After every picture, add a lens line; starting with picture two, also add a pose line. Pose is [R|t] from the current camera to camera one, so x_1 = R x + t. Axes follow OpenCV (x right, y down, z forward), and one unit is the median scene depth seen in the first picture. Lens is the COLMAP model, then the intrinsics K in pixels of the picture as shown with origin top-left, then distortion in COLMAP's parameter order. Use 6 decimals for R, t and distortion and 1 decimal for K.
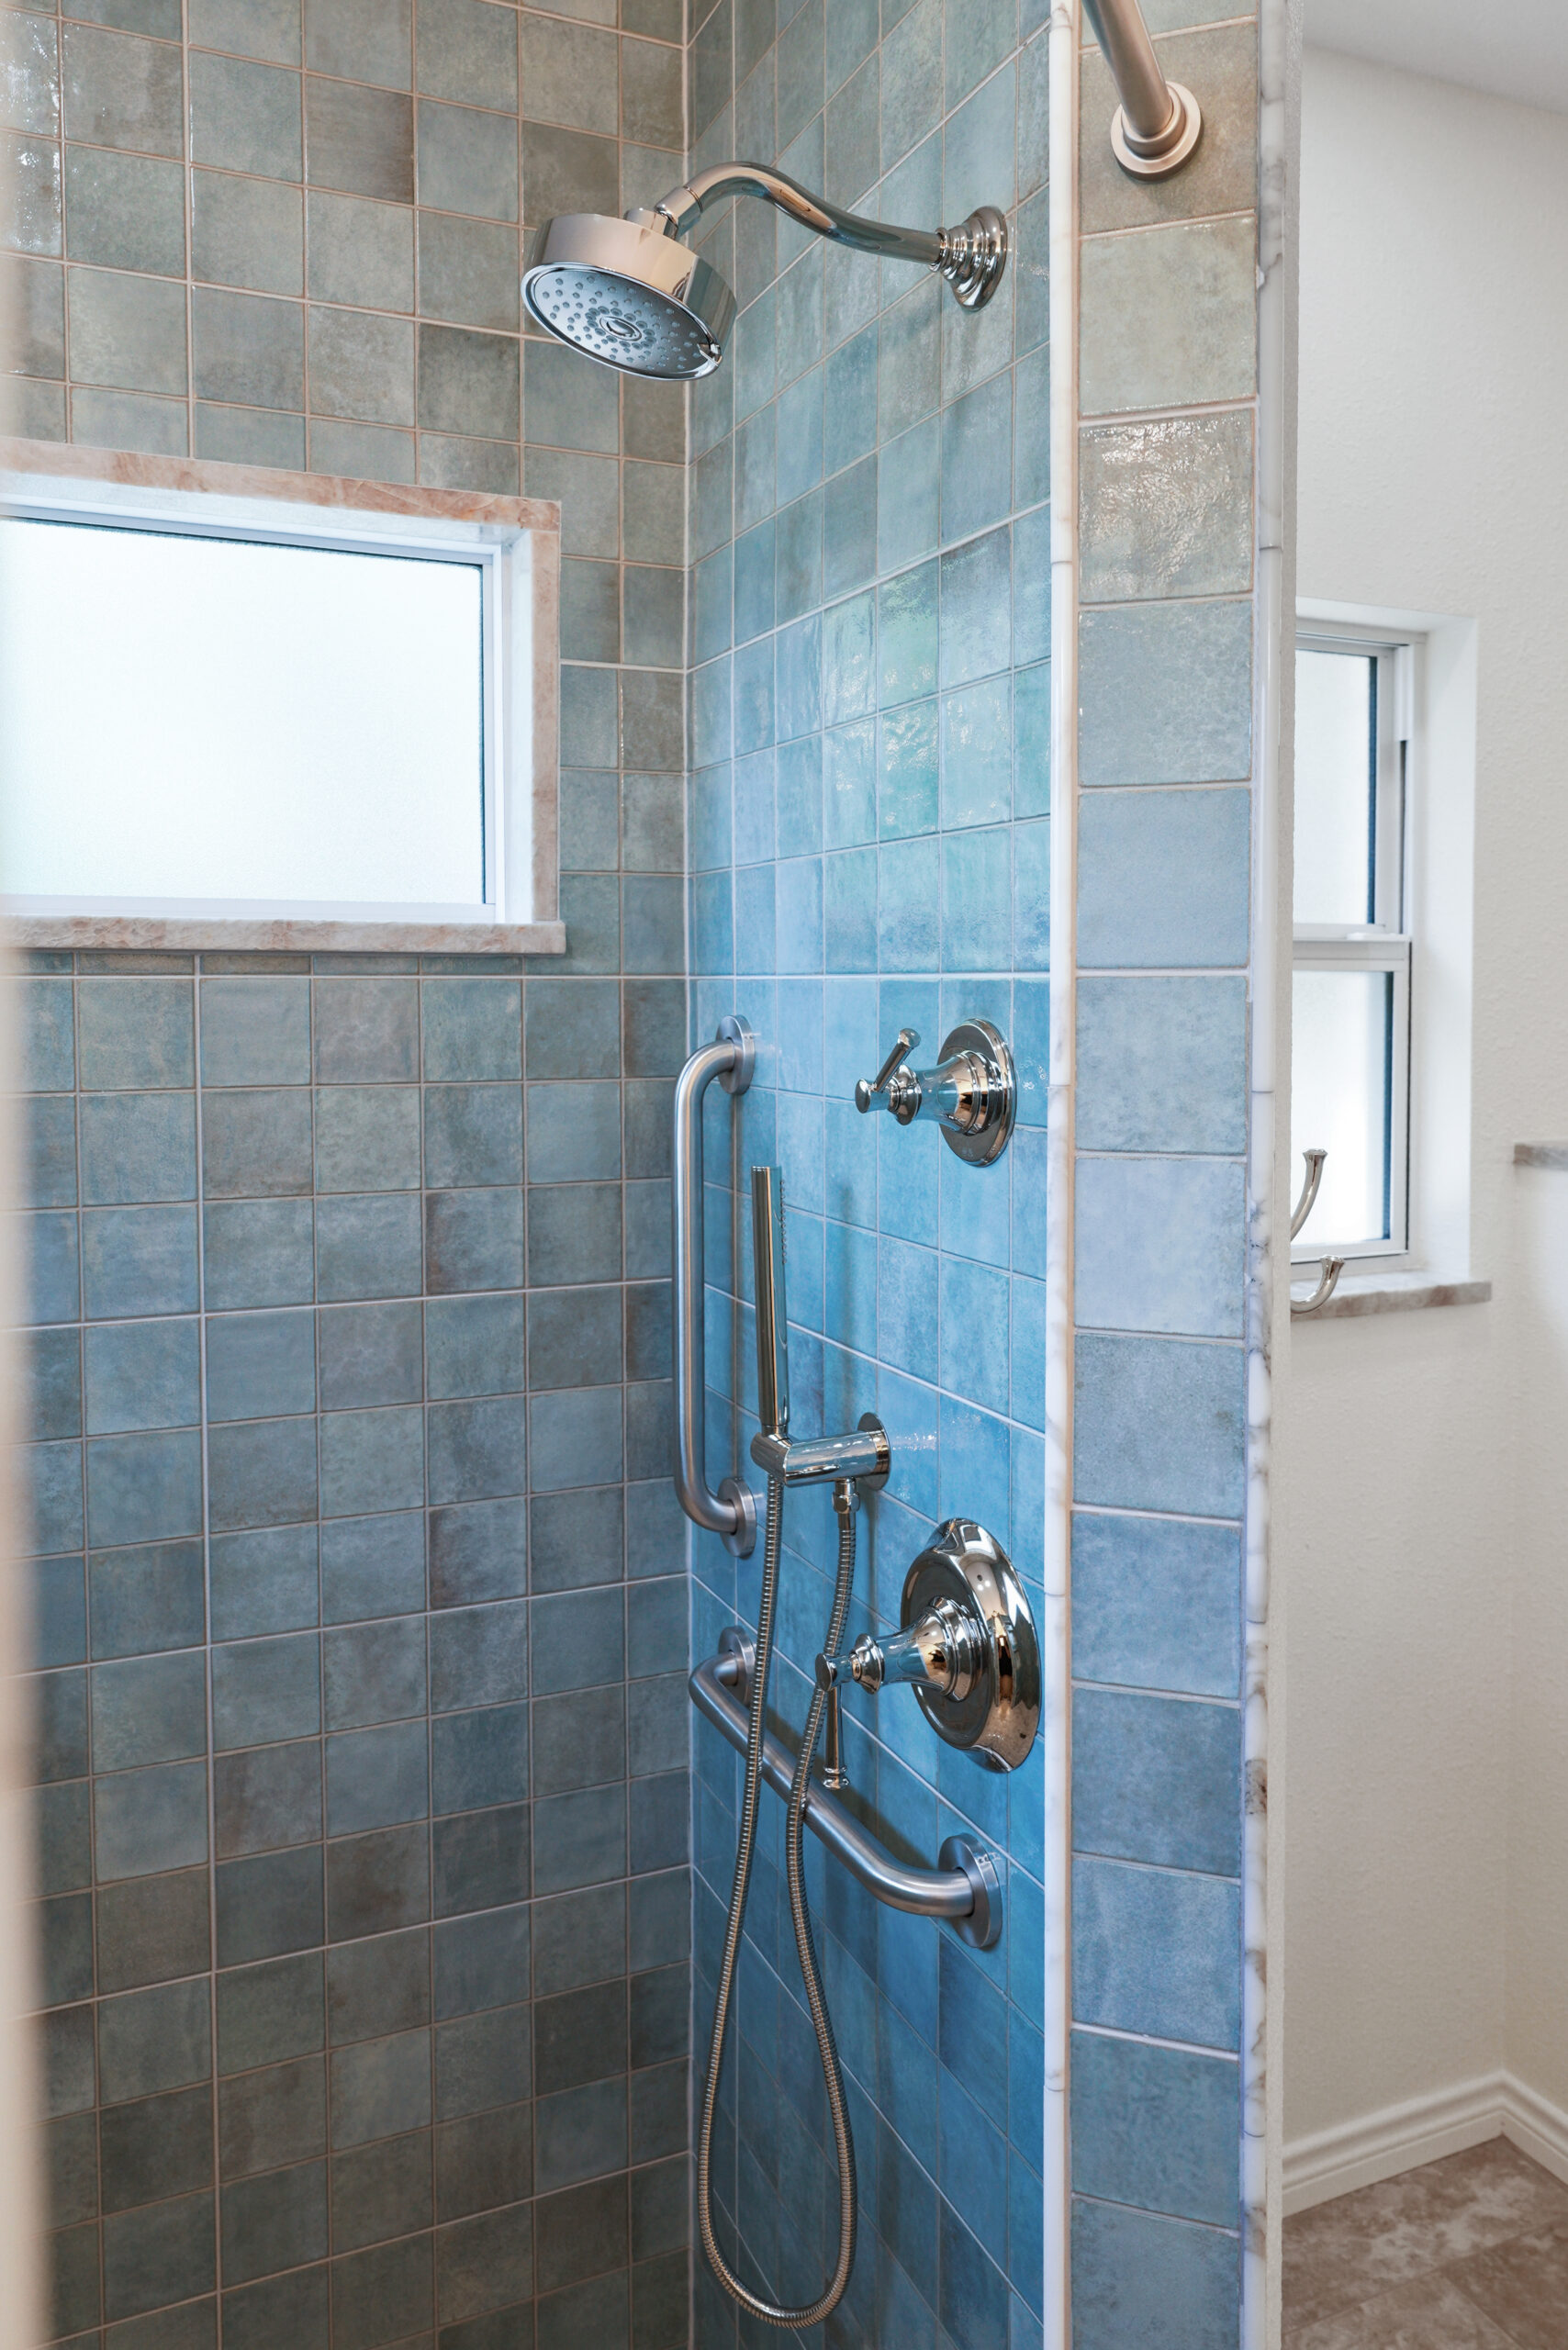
lens RADIAL K [[1639.5, 0, 786.4], [0, 1639.5, 1128.1], [0, 0, 1]] dist [-0.000157, 0.002721]
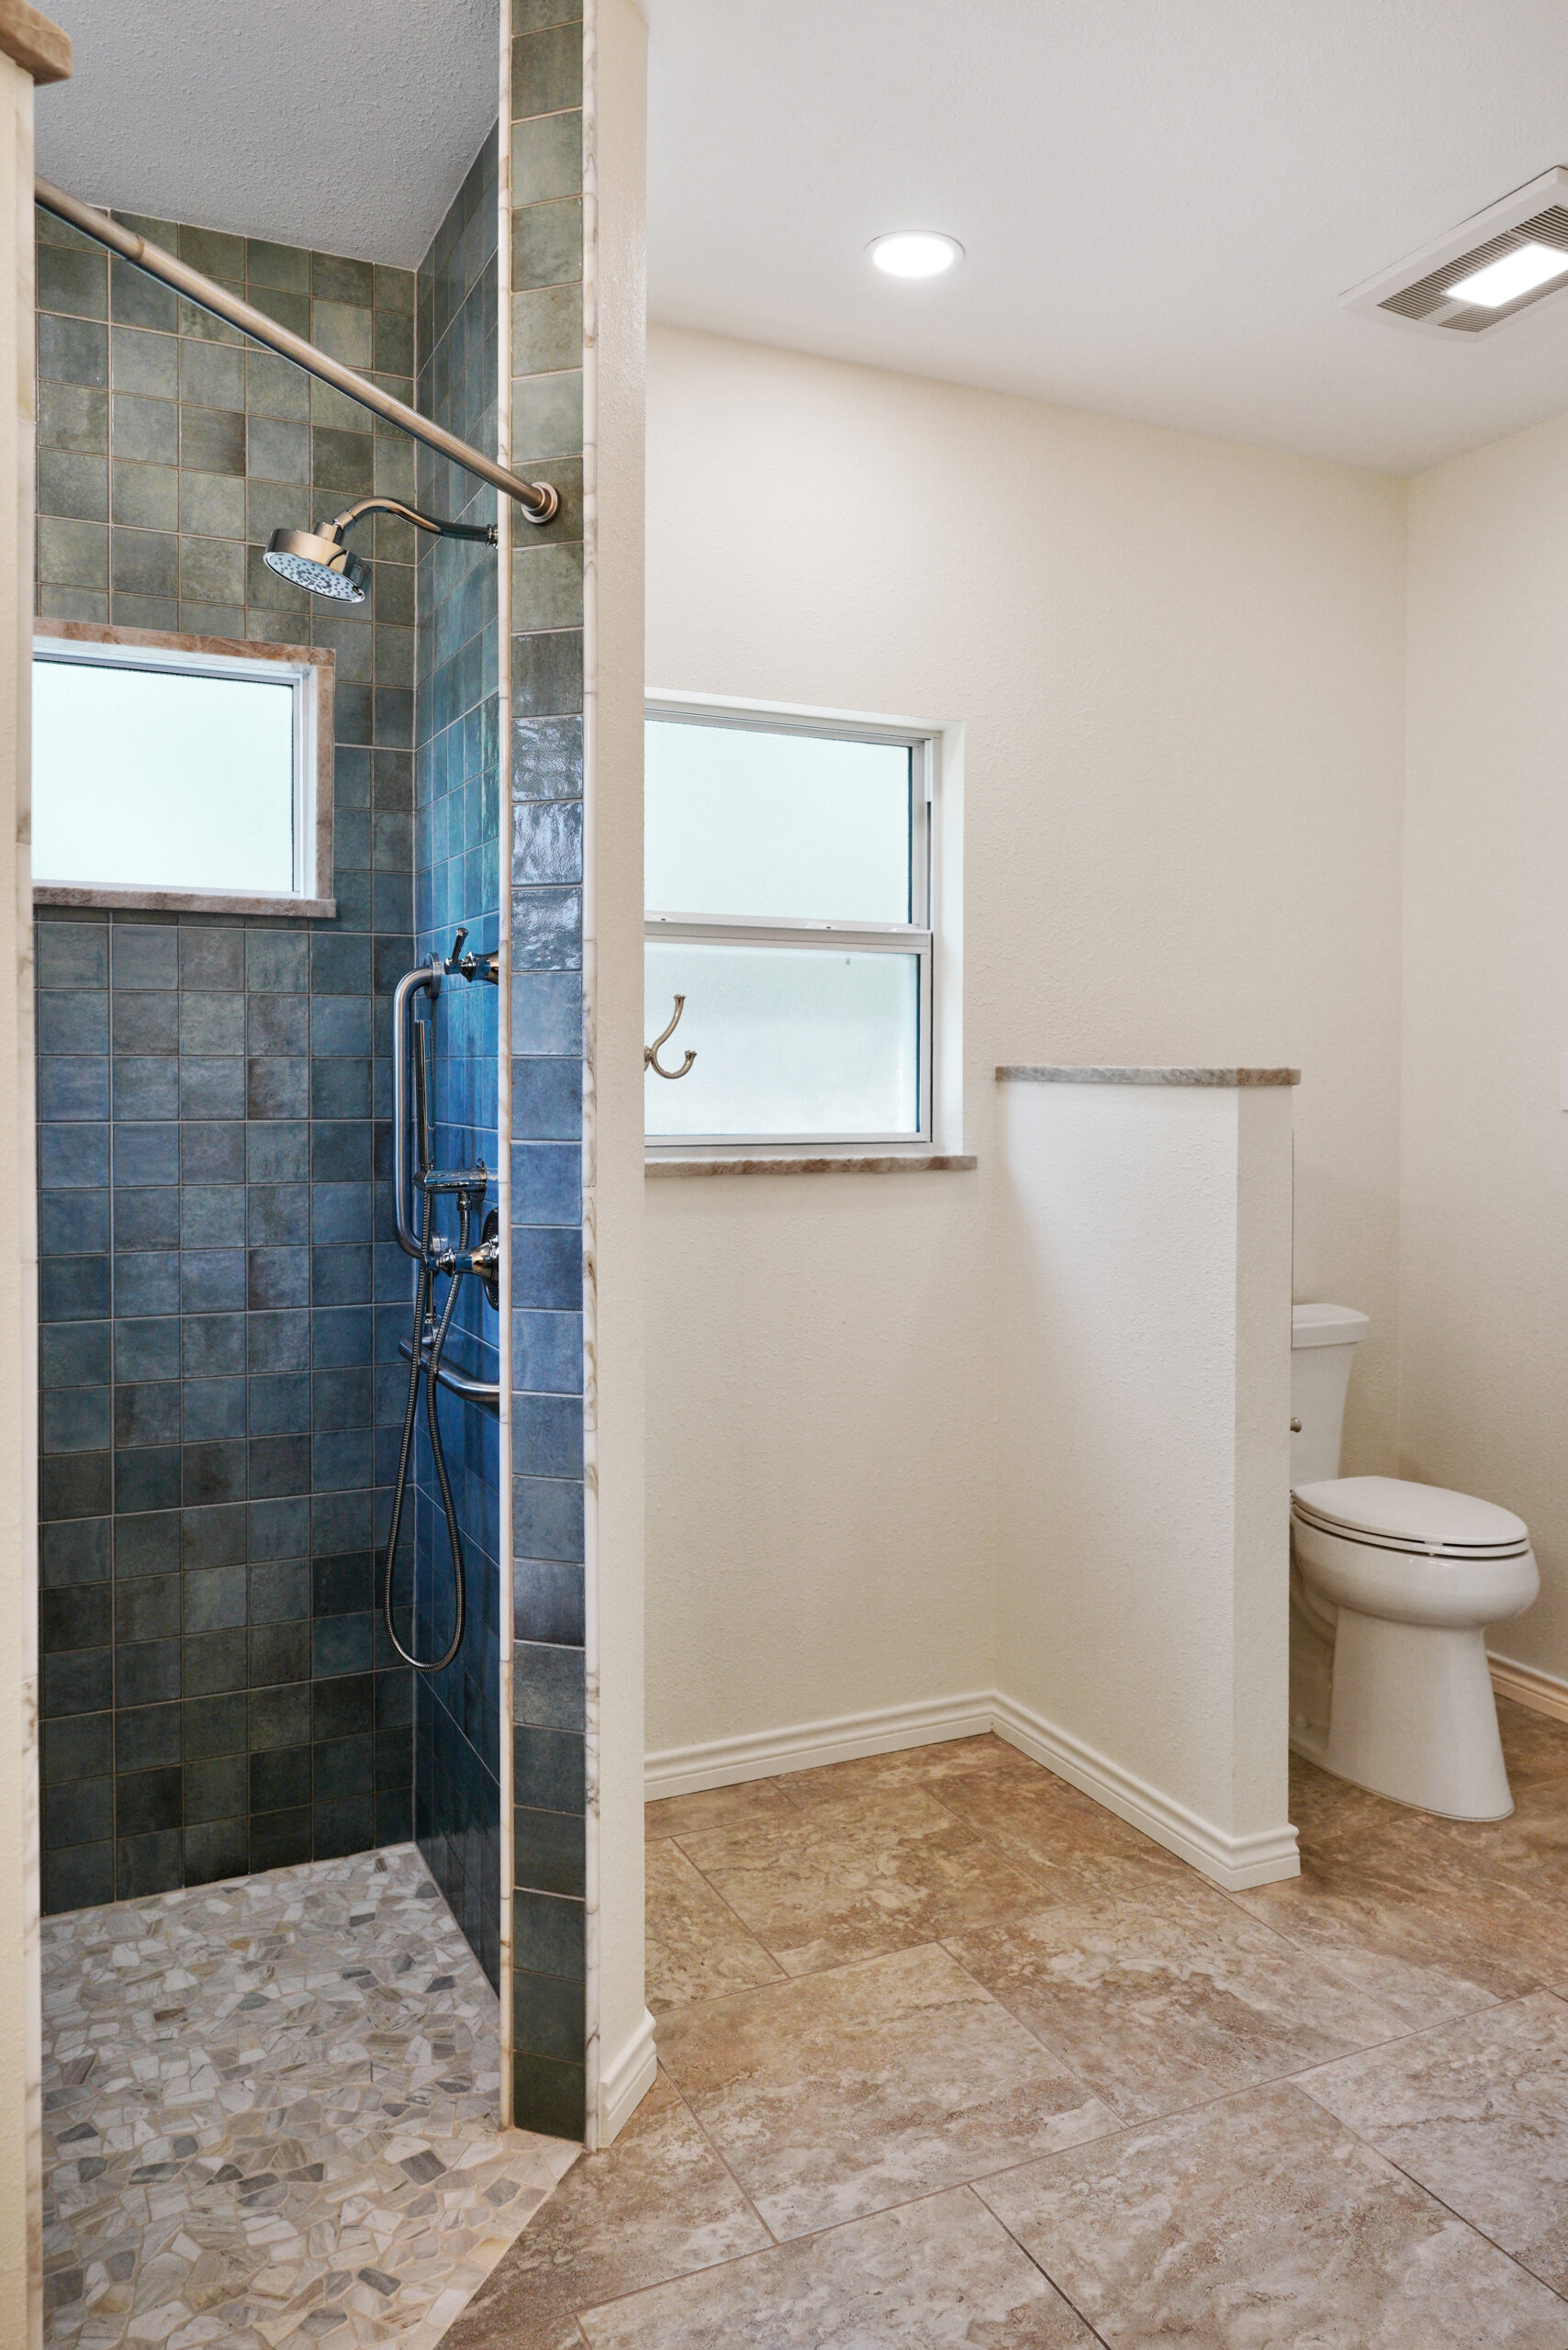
lens RADIAL K [[1637.3, 0, 784.0], [0, 1637.3, 1175.0], [0, 0, 1]] dist [0.004881, -0.001761]
pose [[0.999826, 0.004051, 0.018205, 0.302265], [-0.003601, 0.999688, -0.024702, 0.201257], [-0.018299, 0.024632, 0.999529, -0.690577]]
